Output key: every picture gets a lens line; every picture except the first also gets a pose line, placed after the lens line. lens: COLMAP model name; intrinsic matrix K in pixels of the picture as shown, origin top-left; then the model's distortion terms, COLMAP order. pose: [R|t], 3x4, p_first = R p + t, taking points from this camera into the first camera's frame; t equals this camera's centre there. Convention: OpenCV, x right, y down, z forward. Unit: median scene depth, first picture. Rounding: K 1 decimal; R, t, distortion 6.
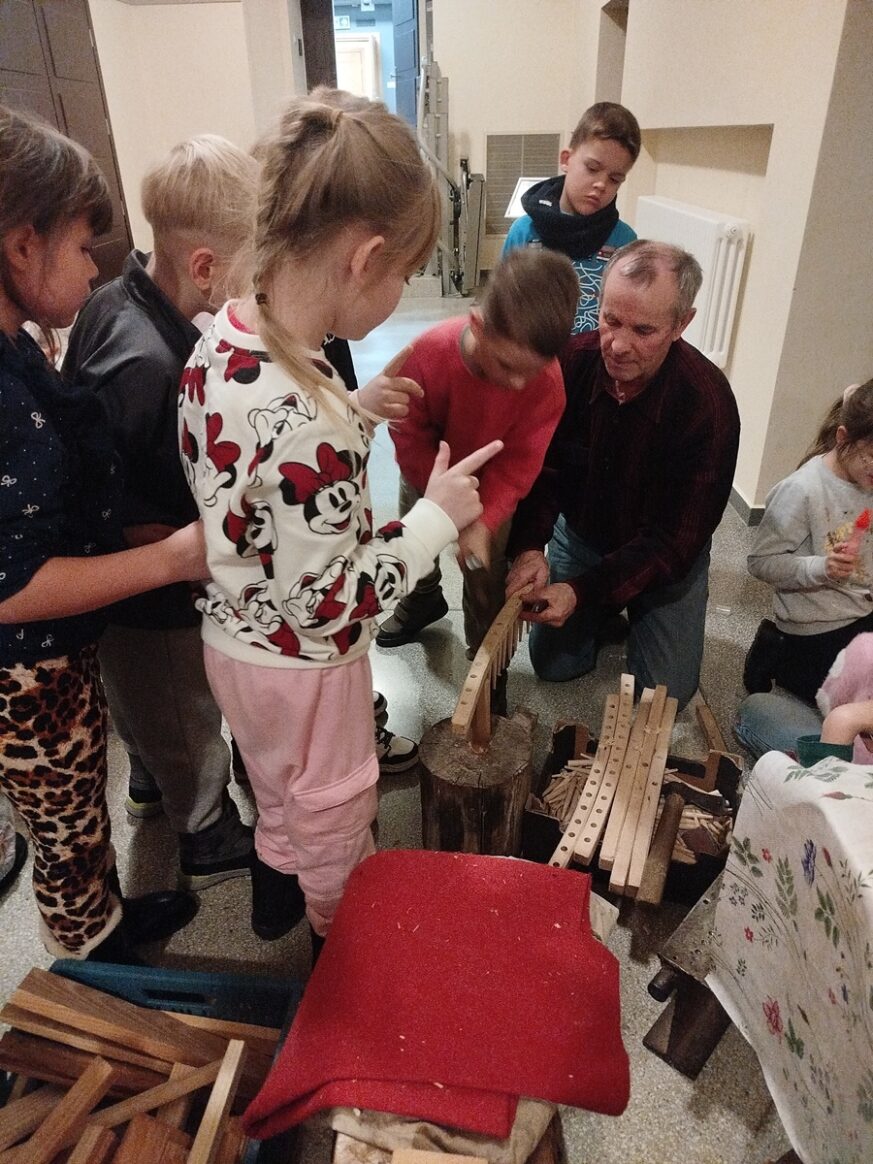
lens RADIAL K [[811.4, 0, 436.5], [0, 811.4, 582.0], [0, 0, 1]] dist [0.004592, 0.002478]
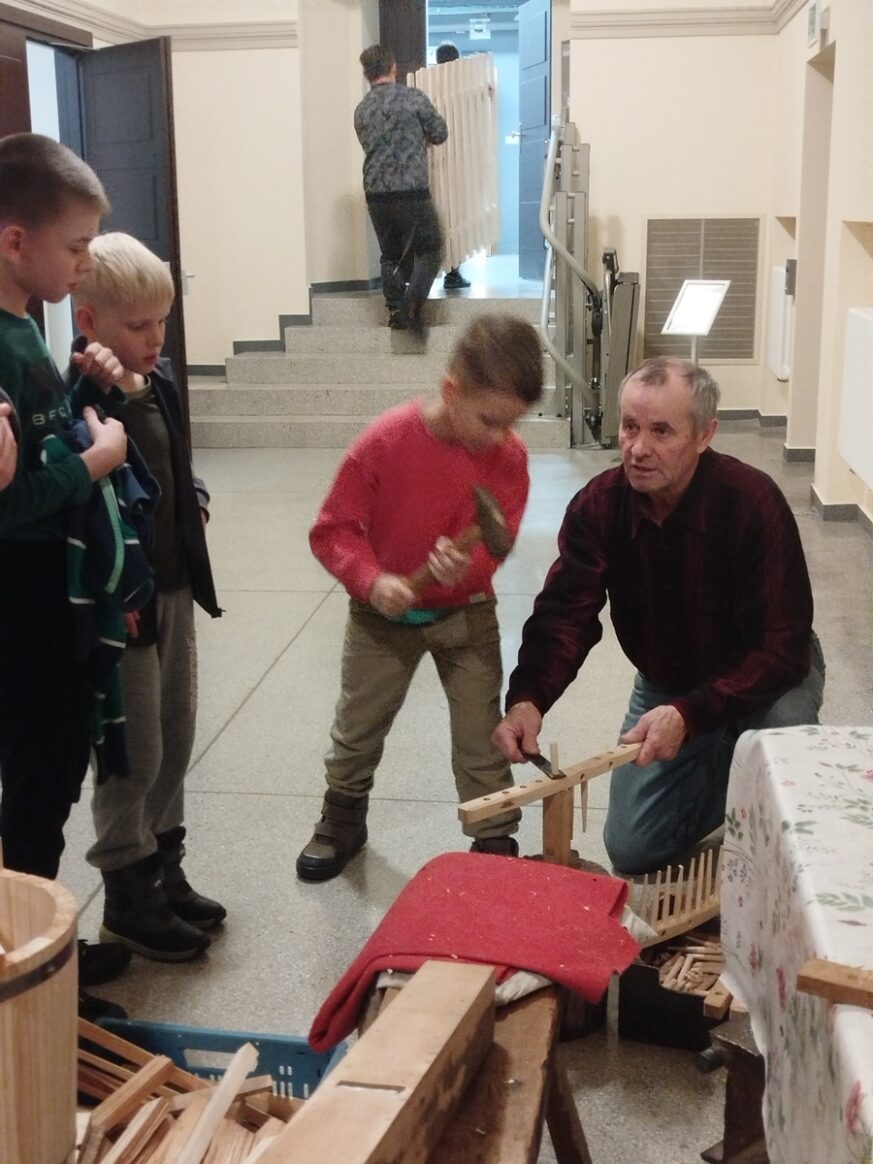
lens RADIAL K [[1533.8, 0, 436.5], [0, 1533.8, 582.0], [0, 0, 1]] dist [0.156111, -0.699827]
pose [[0.995211, 0.029480, -0.093200, 0.019867], [-0.052701, 0.964822, -0.257568, 0.080071], [0.082329, 0.261246, 0.961755, -0.173140]]
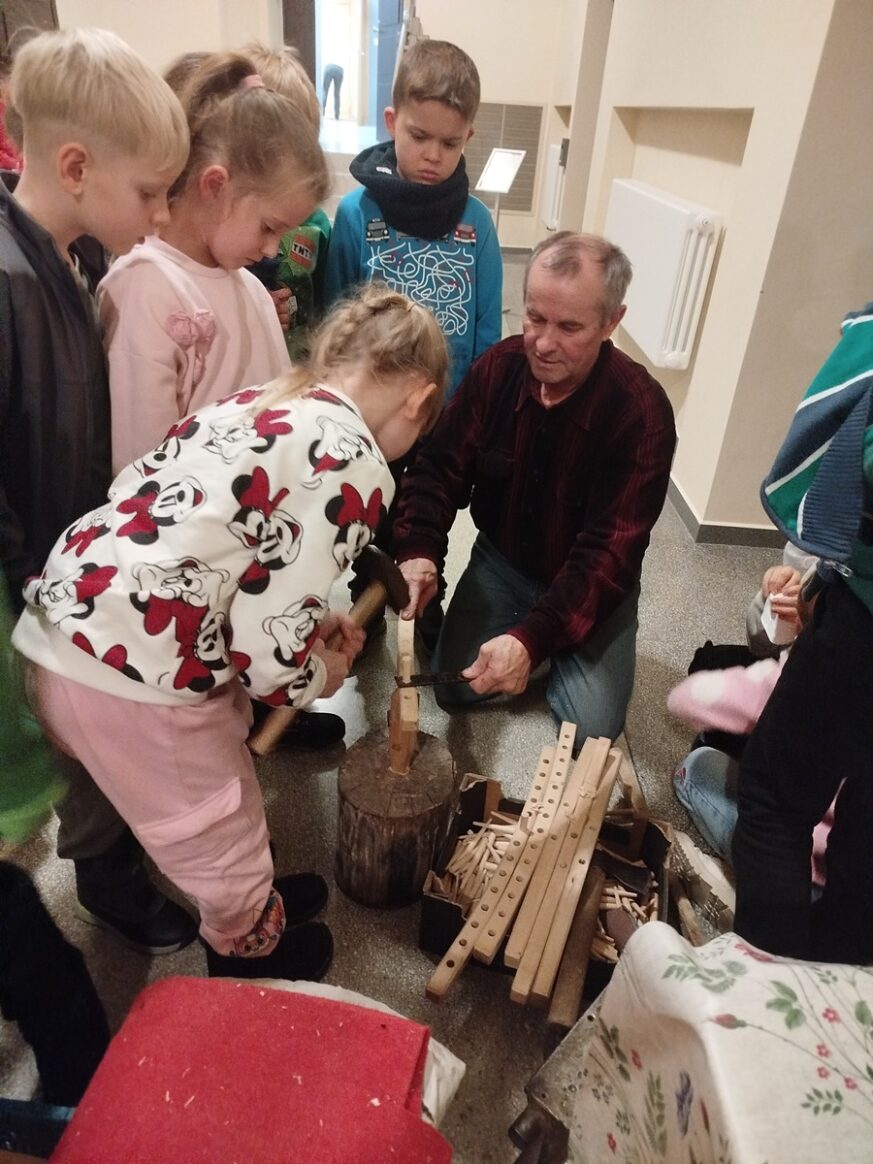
lens RADIAL K [[811.4, 0, 436.5], [0, 811.4, 582.0], [0, 0, 1]] dist [0.004592, 0.002478]
pose [[0.996885, 0.063553, 0.046695, 0.020558], [-0.064942, 0.997472, 0.028847, -0.014266], [-0.044744, -0.031789, 0.998493, 0.035324]]
